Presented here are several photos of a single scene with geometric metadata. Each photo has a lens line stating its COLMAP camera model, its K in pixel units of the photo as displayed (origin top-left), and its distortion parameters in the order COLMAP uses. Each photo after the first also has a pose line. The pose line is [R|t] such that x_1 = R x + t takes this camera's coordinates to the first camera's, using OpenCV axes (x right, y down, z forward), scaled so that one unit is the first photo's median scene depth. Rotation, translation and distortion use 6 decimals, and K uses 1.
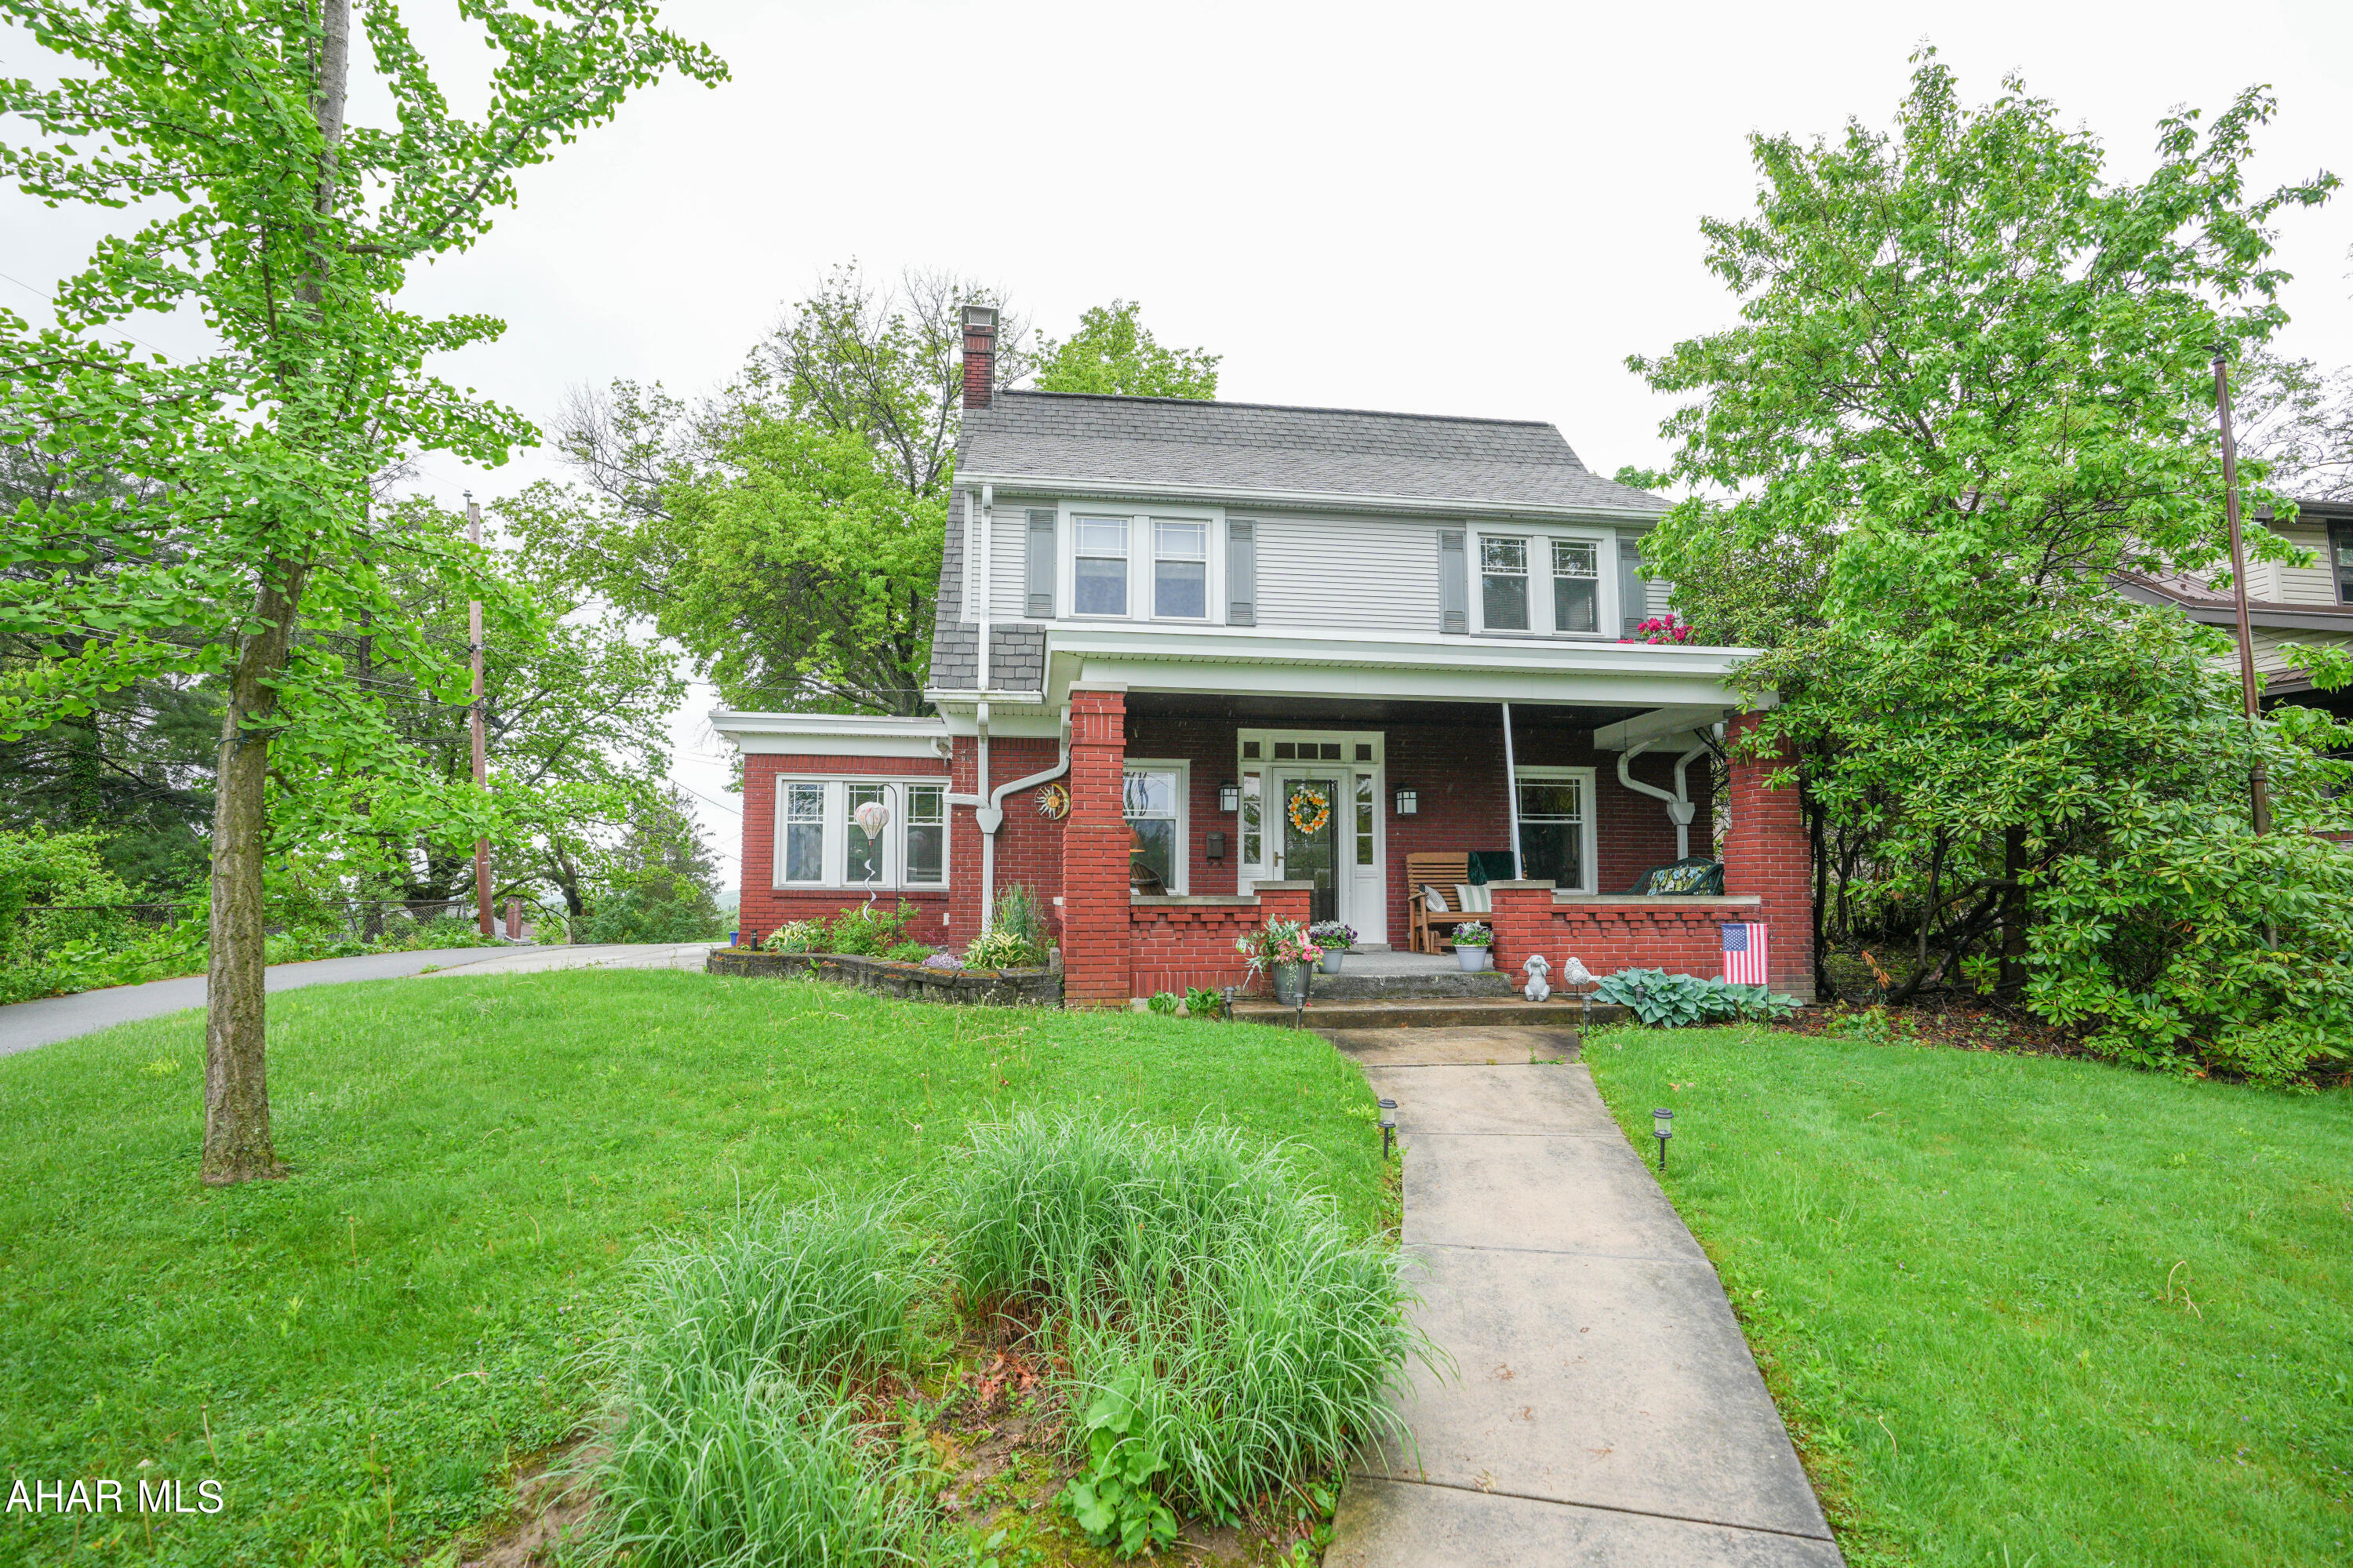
lens RADIAL K [[1130.5, 0, 1167.4], [0, 1130.5, 789.1], [0, 0, 1]] dist [-0.042960, 0.018415]
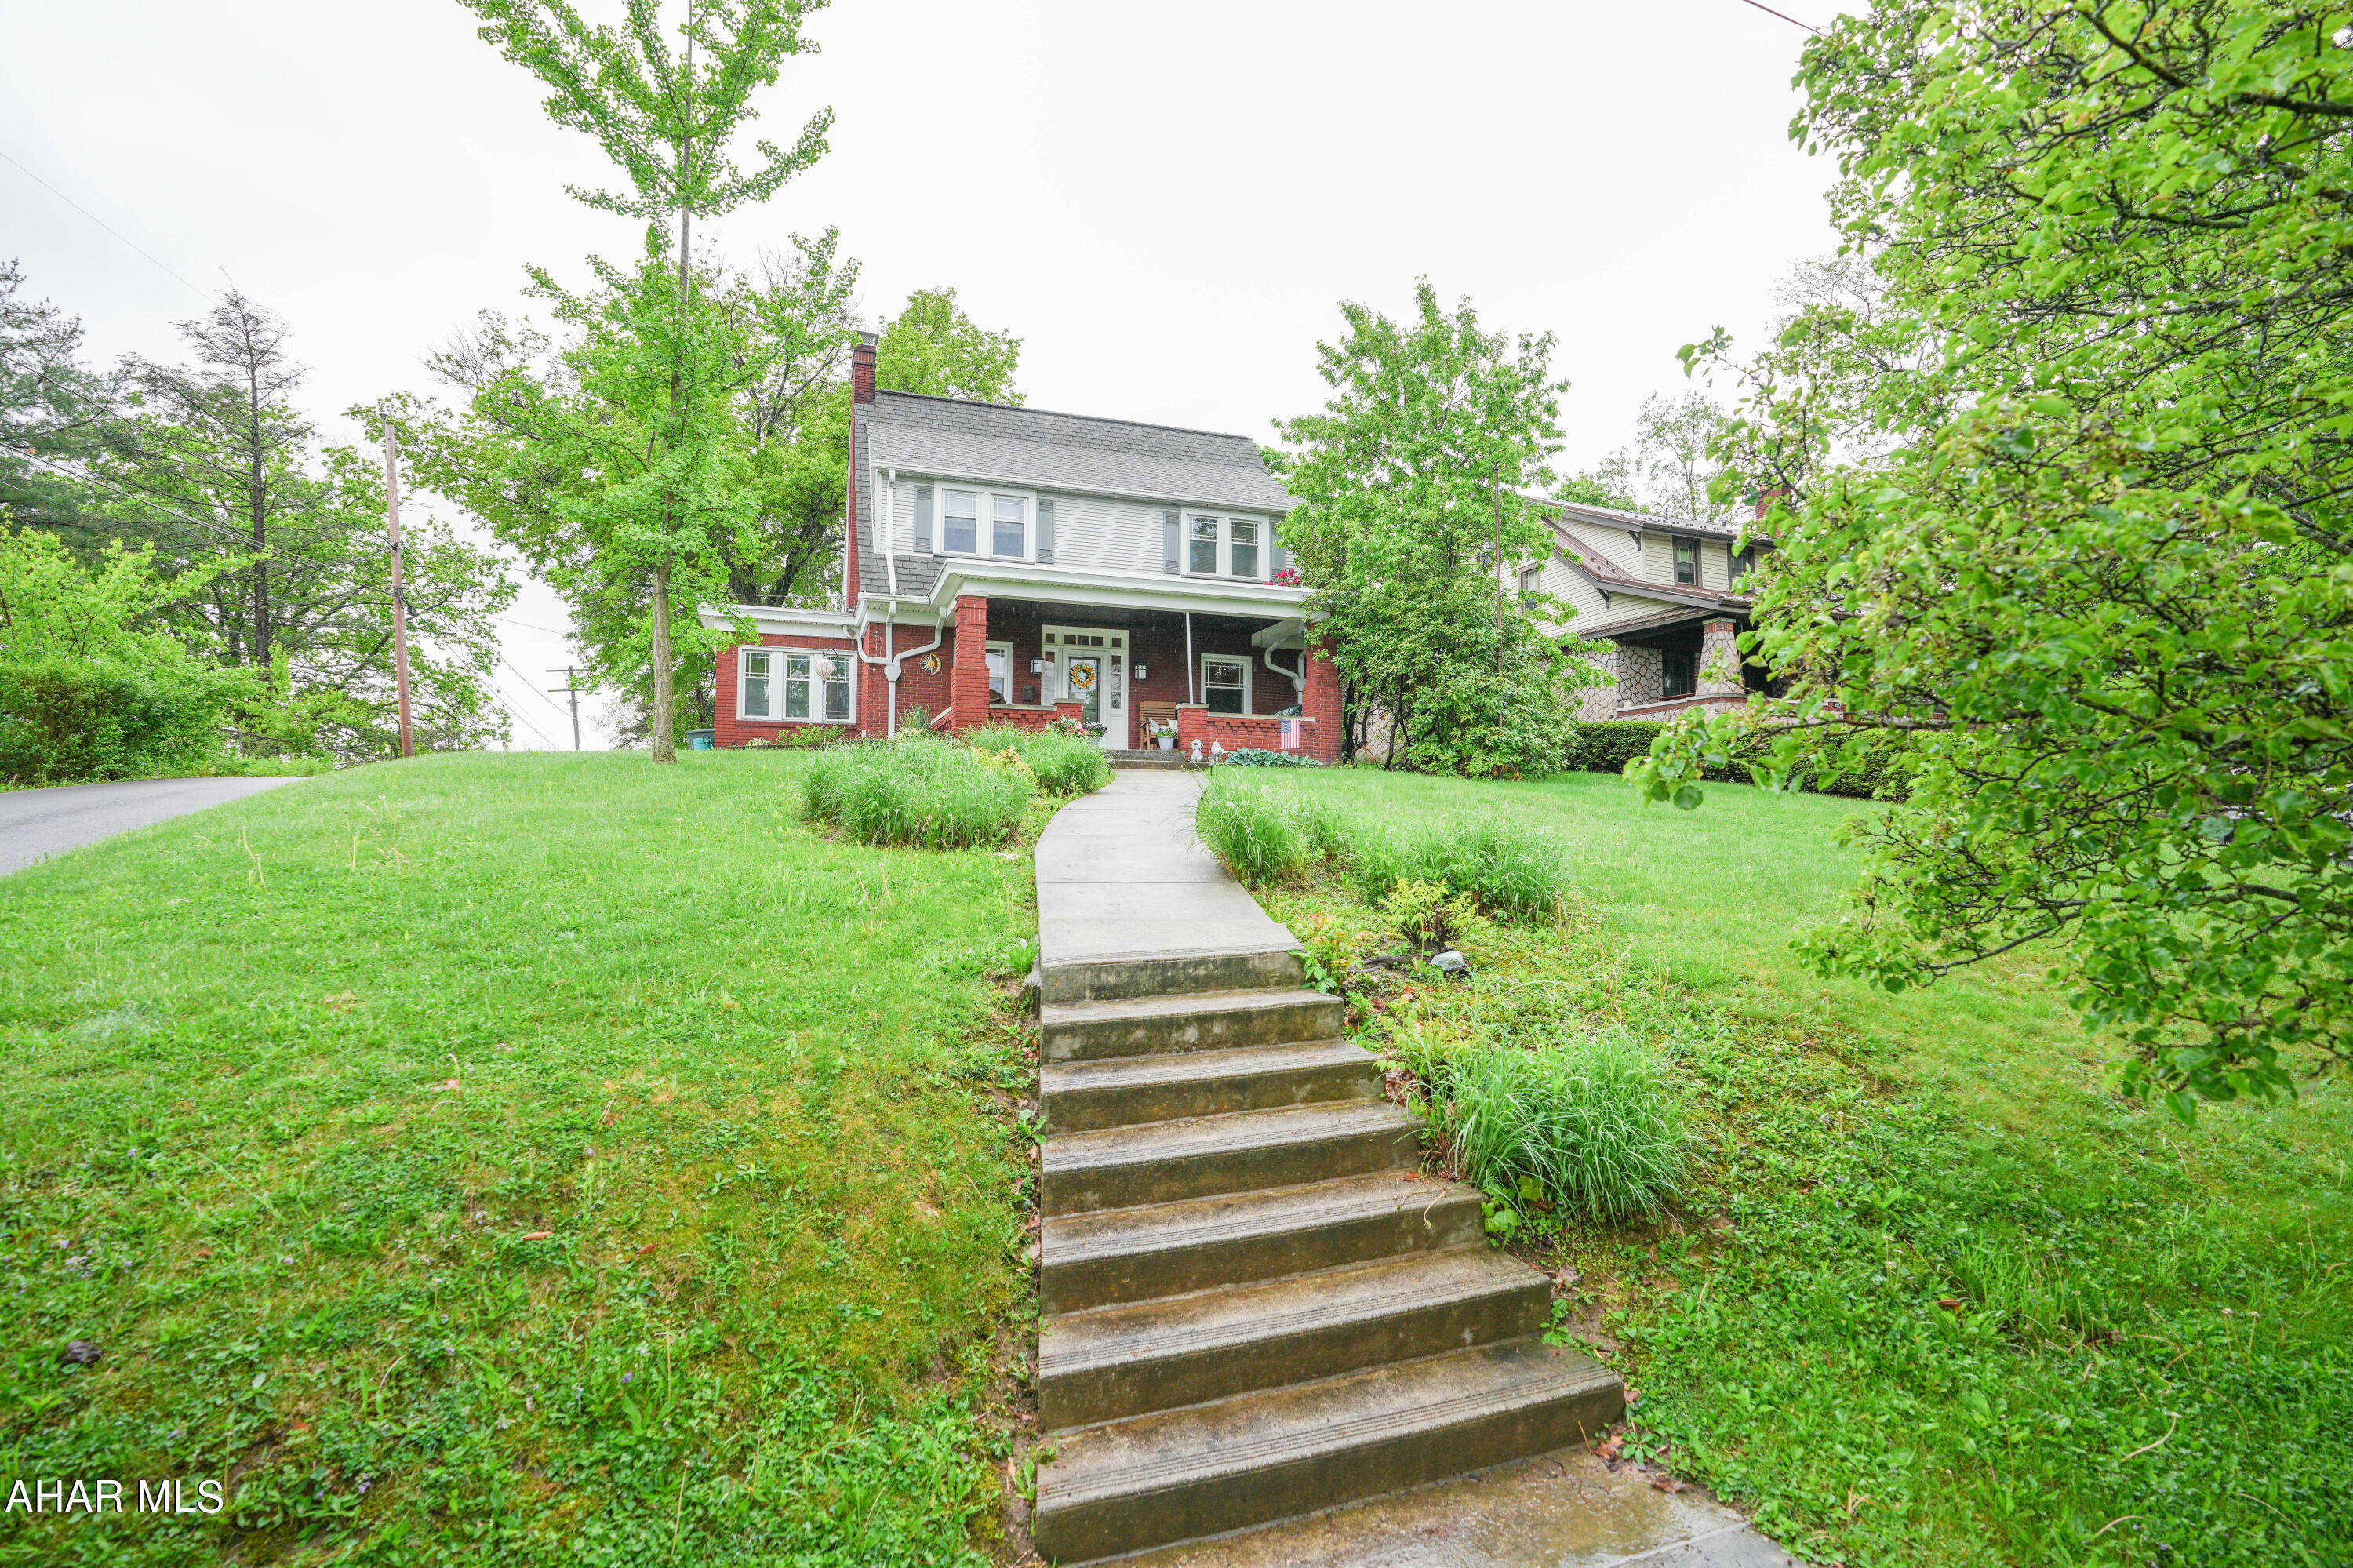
lens RADIAL K [[1073.2, 0, 1178.8], [0, 1073.2, 772.4], [0, 0, 1]] dist [-0.032650, 0.000416]
pose [[0.978185, 0.011577, 0.207414, -0.070412], [-0.022768, 0.998406, 0.051652, 0.082127], [-0.206485, -0.055248, 0.976889, -0.641234]]
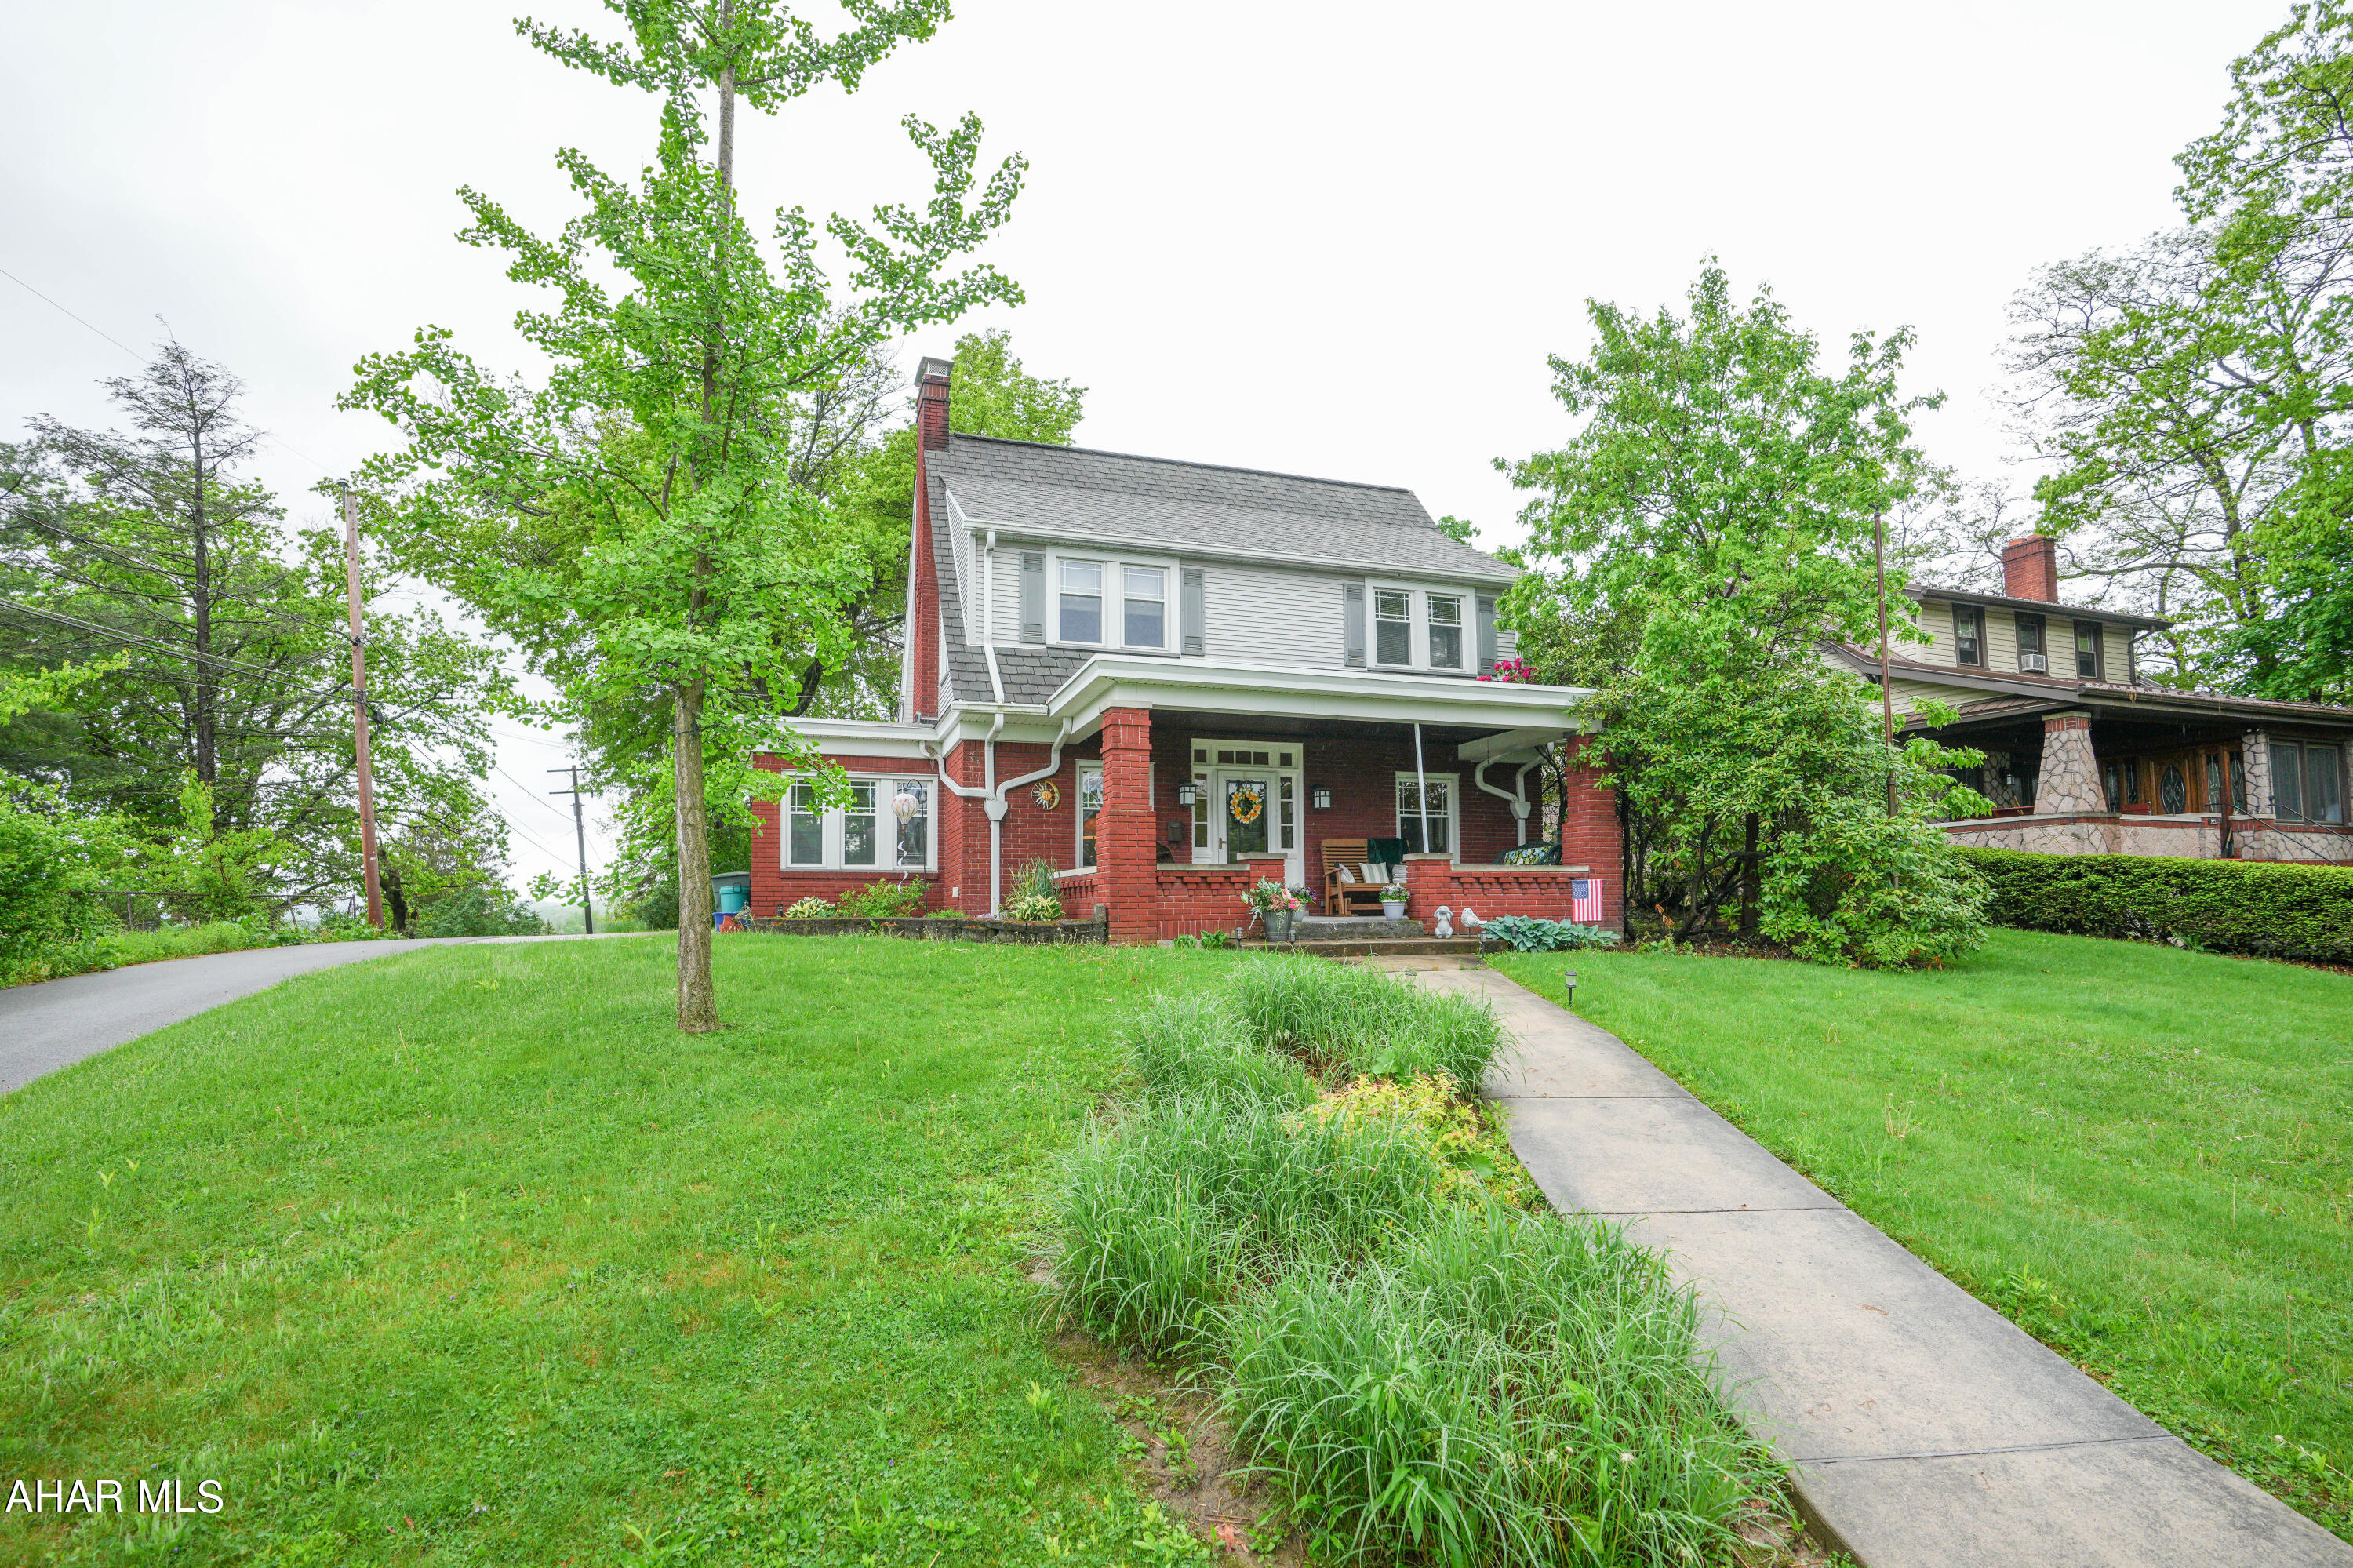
lens RADIAL K [[1117.1, 0, 1184.1], [0, 1117.1, 840.8], [0, 0, 1]] dist [-0.033798, 0.000058]
pose [[0.982104, 0.002811, 0.188321, -0.184533], [-0.009932, 0.999270, 0.036882, 0.014209], [-0.188080, -0.038092, 0.981415, -0.218486]]
